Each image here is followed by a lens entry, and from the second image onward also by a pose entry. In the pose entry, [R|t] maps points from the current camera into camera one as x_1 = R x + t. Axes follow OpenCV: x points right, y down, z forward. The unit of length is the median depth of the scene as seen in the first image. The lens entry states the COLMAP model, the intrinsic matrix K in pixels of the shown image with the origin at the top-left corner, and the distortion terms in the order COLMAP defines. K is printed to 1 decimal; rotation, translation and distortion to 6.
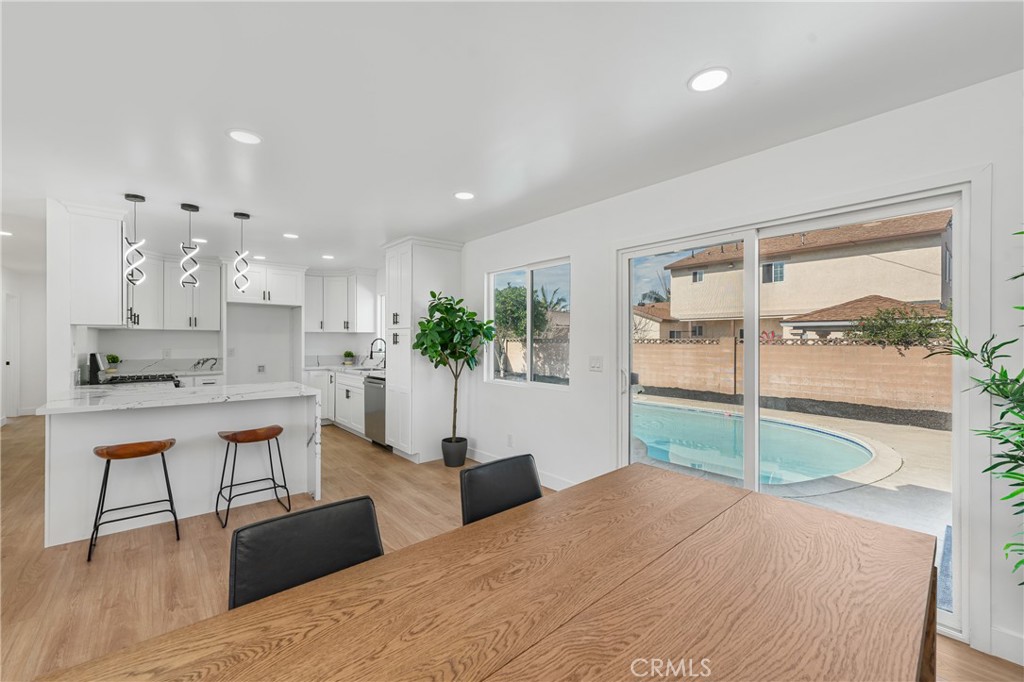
lens RADIAL K [[412.9, 0, 509.3], [0, 412.9, 340.9], [0, 0, 1]] dist [0.000191, 0.000006]
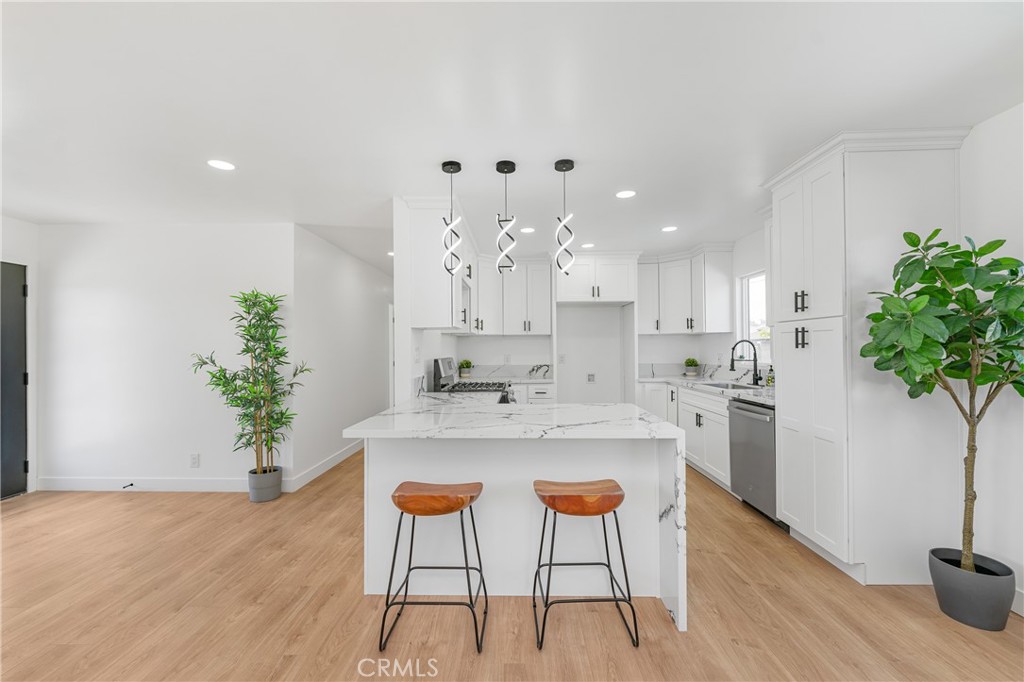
lens RADIAL K [[417.4, 0, 512.0], [0, 417.4, 341.0], [0, 0, 1]] dist [-0.008293, -0.000117]
pose [[0.746115, -0.017529, -0.665586, -0.174867], [0.007270, 0.999808, -0.018182, 0.005725], [0.665777, 0.008727, 0.746100, 0.293942]]
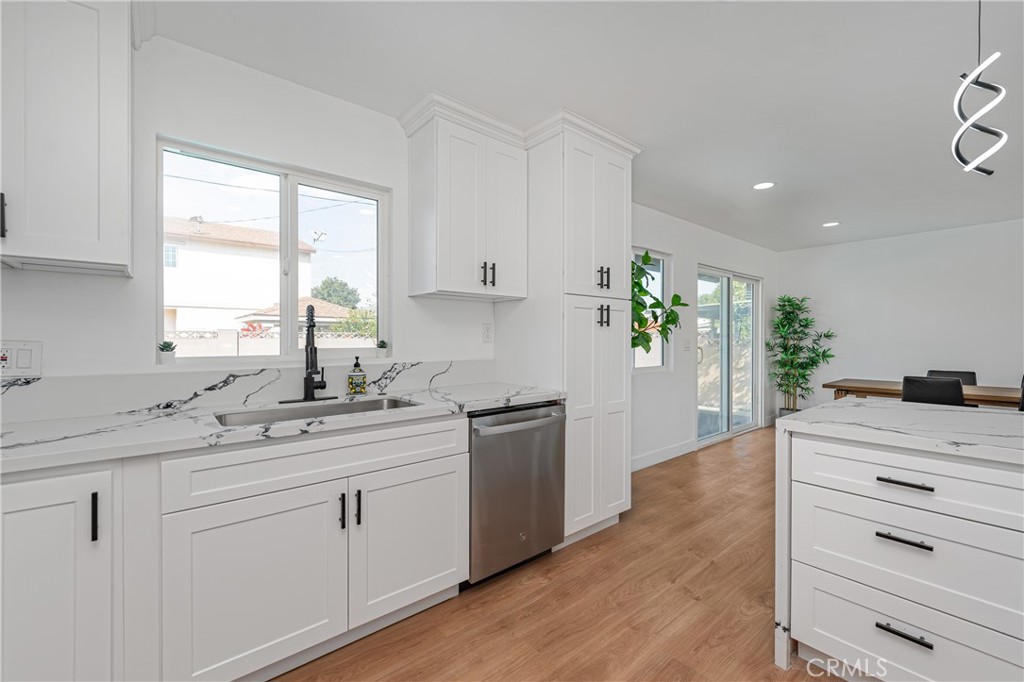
lens RADIAL K [[418.4, 0, 499.9], [0, 418.4, 339.3], [0, 0, 1]] dist [0.000662, -0.000067]
pose [[0.036756, -0.004500, 0.999314, -0.741124], [0.000865, 0.999990, 0.004472, 0.020395], [-0.999324, 0.000700, 0.036760, 1.007362]]
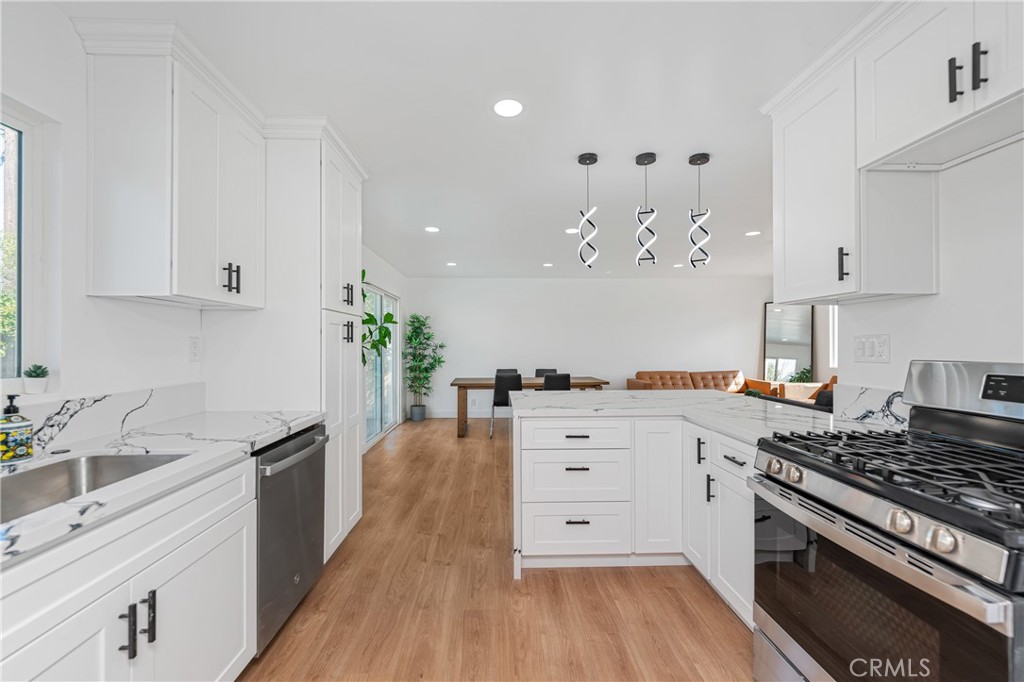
lens RADIAL K [[423.6, 0, 502.4], [0, 423.6, 341.8], [0, 0, 1]] dist [-0.001287, -0.000080]
pose [[-0.770278, 0.004603, 0.637692, -0.707537], [0.001561, 0.999985, -0.005332, 0.009823], [-0.637706, -0.003111, -0.770273, 1.173851]]
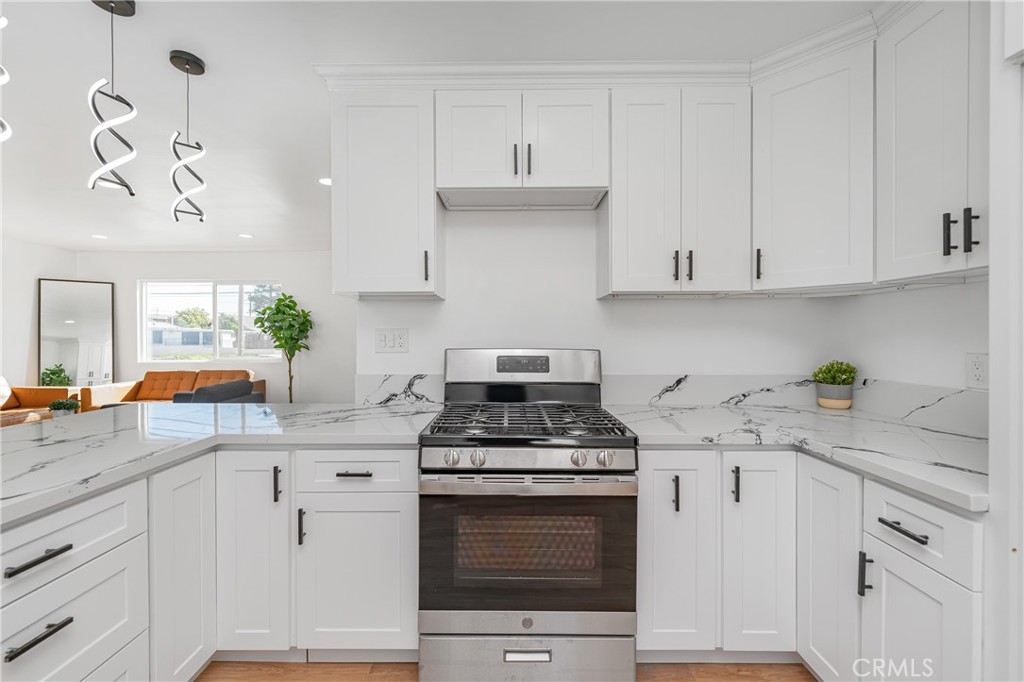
lens RADIAL K [[417.4, 0, 512.0], [0, 417.4, 341.0], [0, 0, 1]] dist [-0.008293, -0.000117]
pose [[-0.643227, 0.007993, -0.765634, -0.472924], [-0.001291, 0.999933, 0.011524, 0.009690], [0.765675, 0.008401, -0.643173, 1.047812]]
